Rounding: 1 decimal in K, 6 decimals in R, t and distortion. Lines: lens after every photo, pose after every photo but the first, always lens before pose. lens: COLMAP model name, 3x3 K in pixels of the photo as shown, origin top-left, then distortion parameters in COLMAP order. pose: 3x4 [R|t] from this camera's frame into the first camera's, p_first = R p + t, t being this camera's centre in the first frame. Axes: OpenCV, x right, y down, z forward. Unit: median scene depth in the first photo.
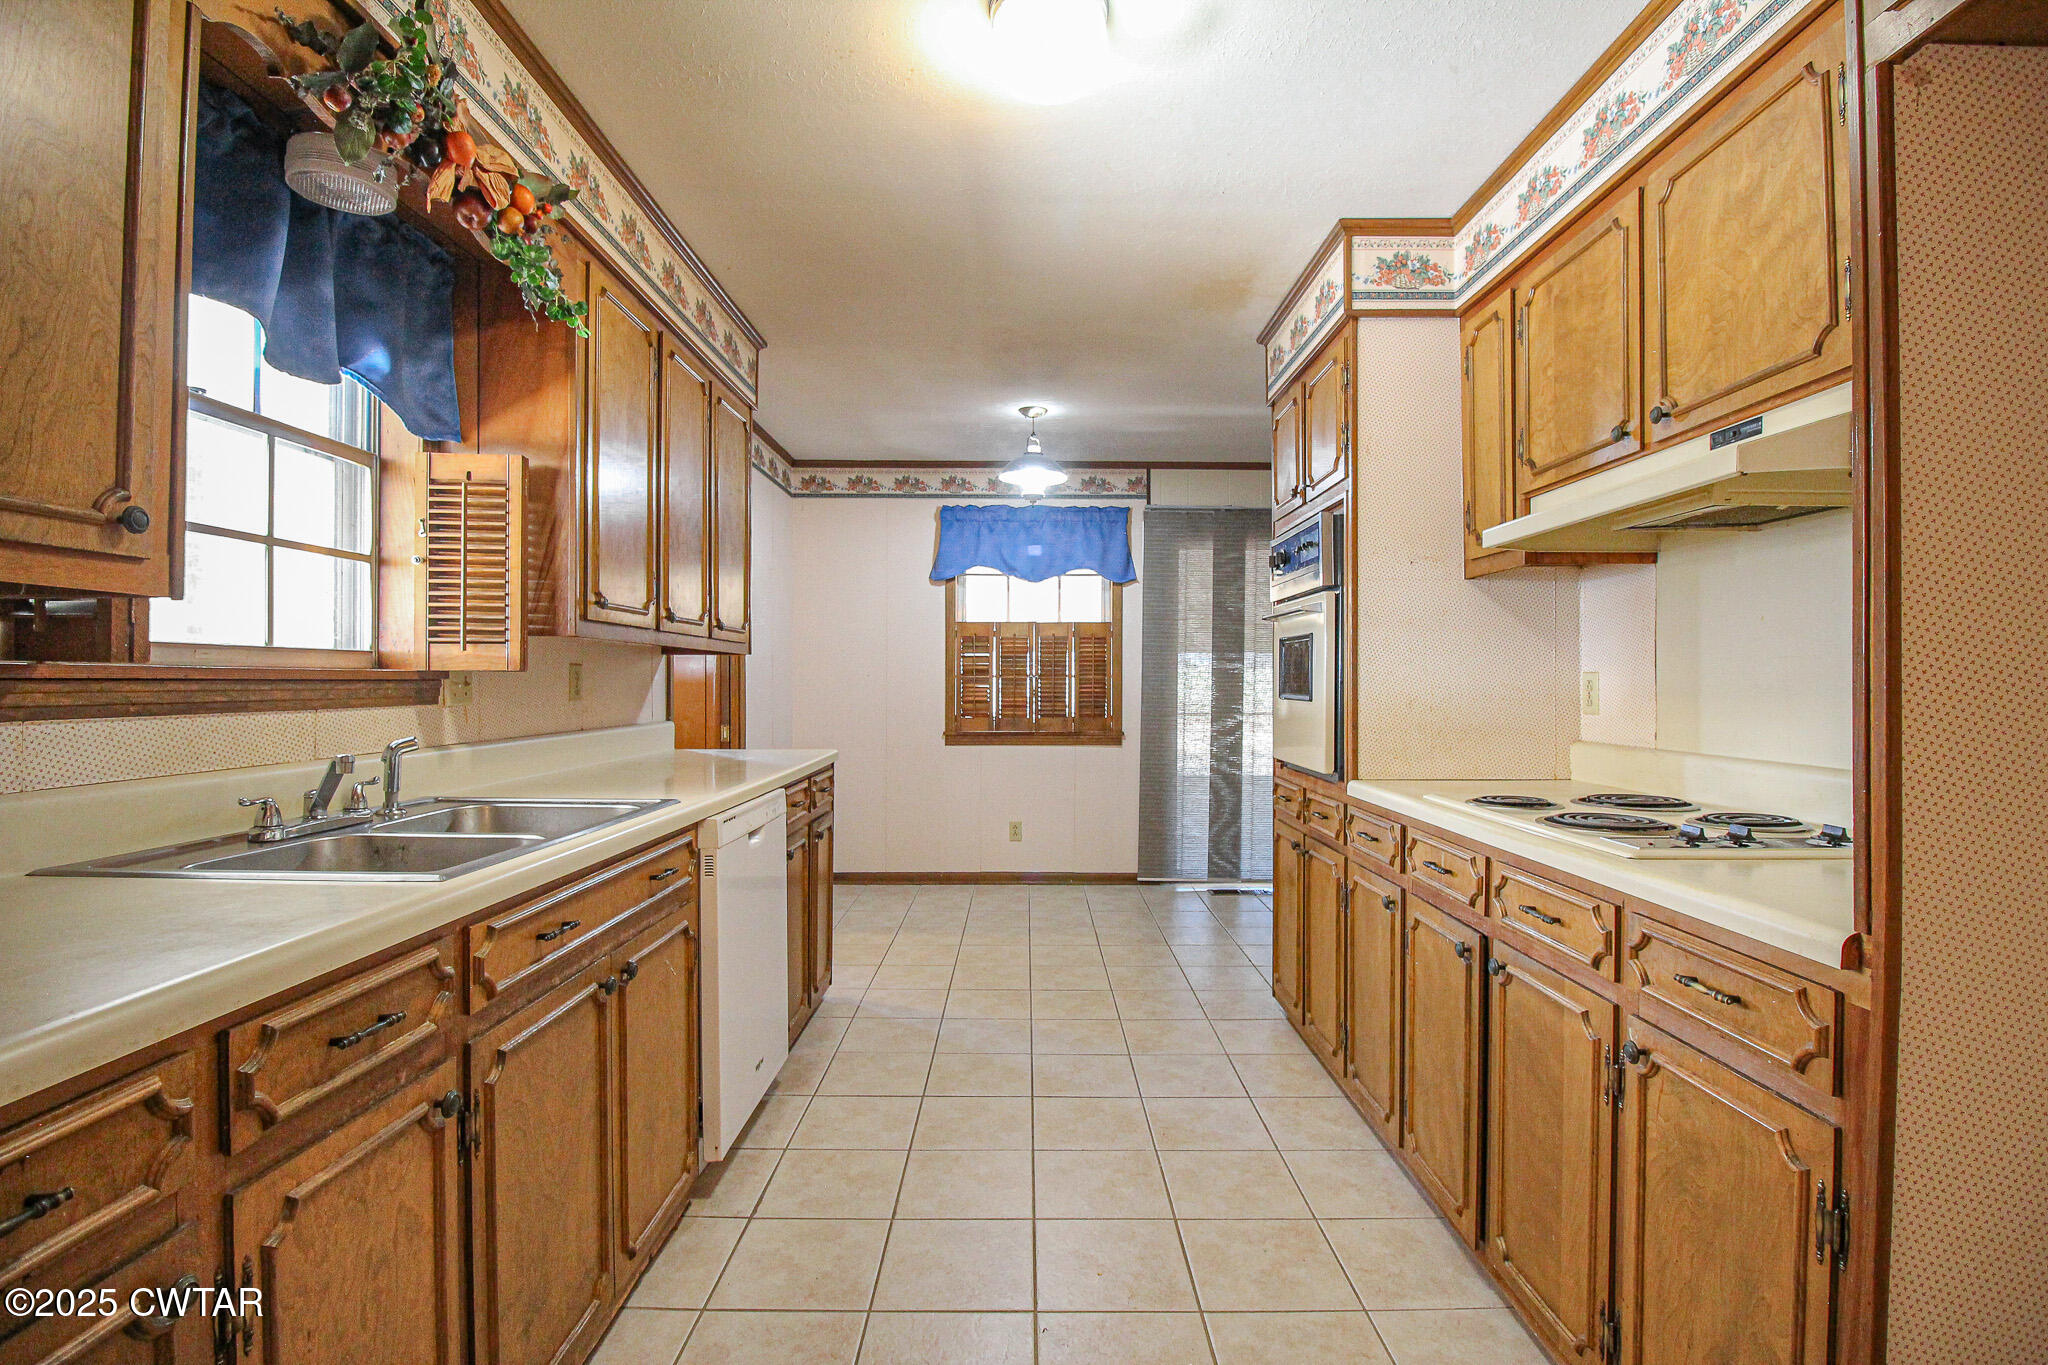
lens RADIAL K [[954.5, 0, 1028.3], [0, 954.5, 690.9], [0, 0, 1]] dist [-0.008215, -0.001166]
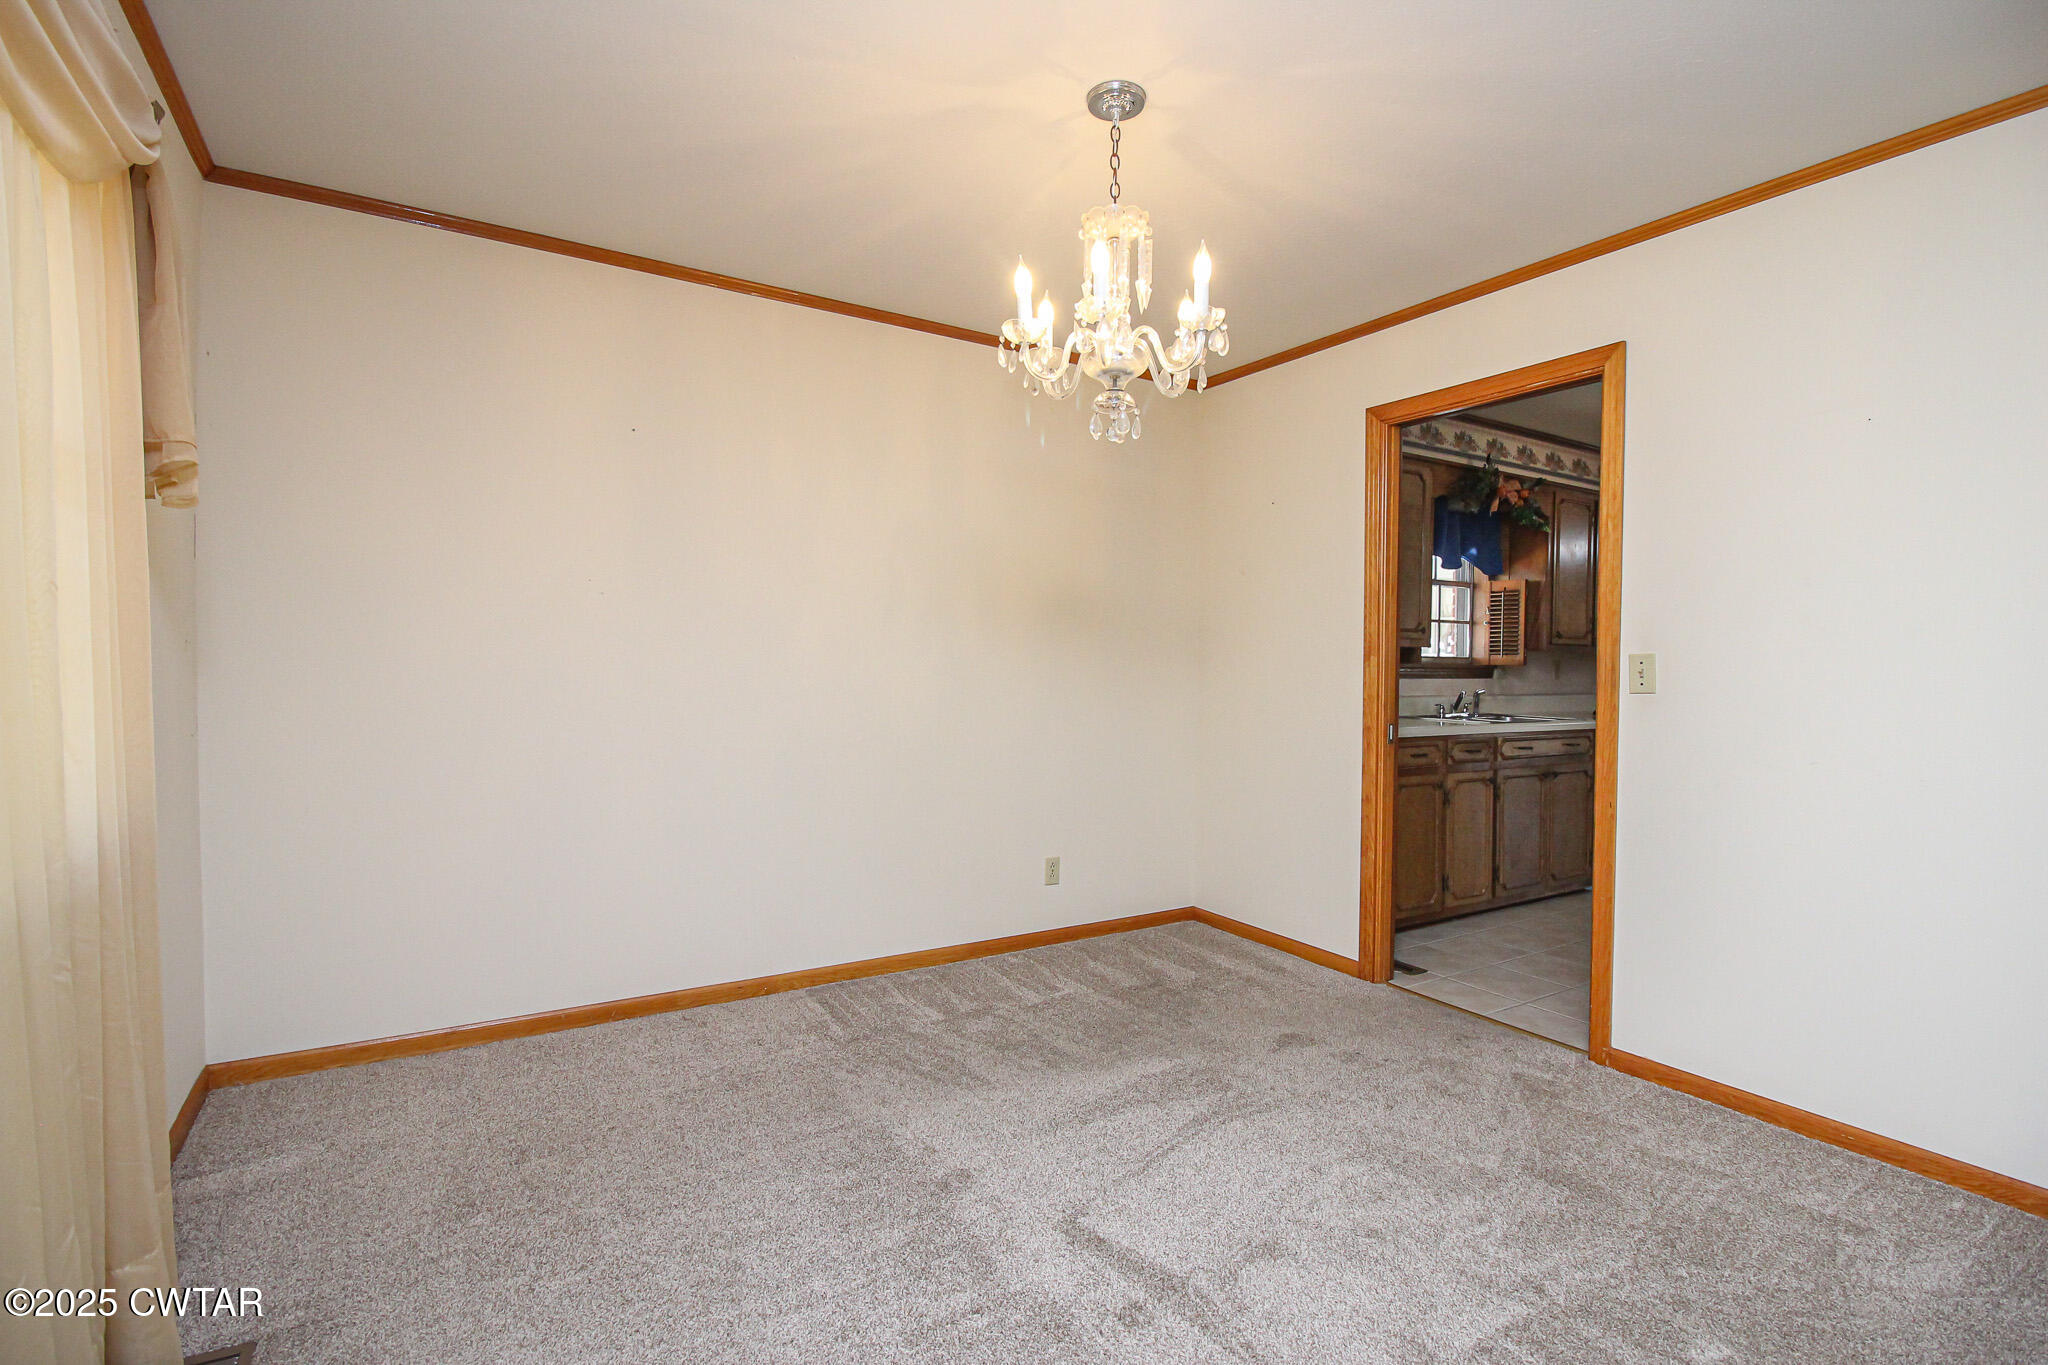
lens RADIAL K [[954.5, 0, 1032.5], [0, 954.5, 687.0], [0, 0, 1]] dist [-0.008215, -0.001166]
pose [[0.526932, 0.017346, -0.849730, 0.940482], [-0.009875, 0.999849, 0.014287, 0.014875], [0.849850, 0.000863, 0.527024, -1.457475]]
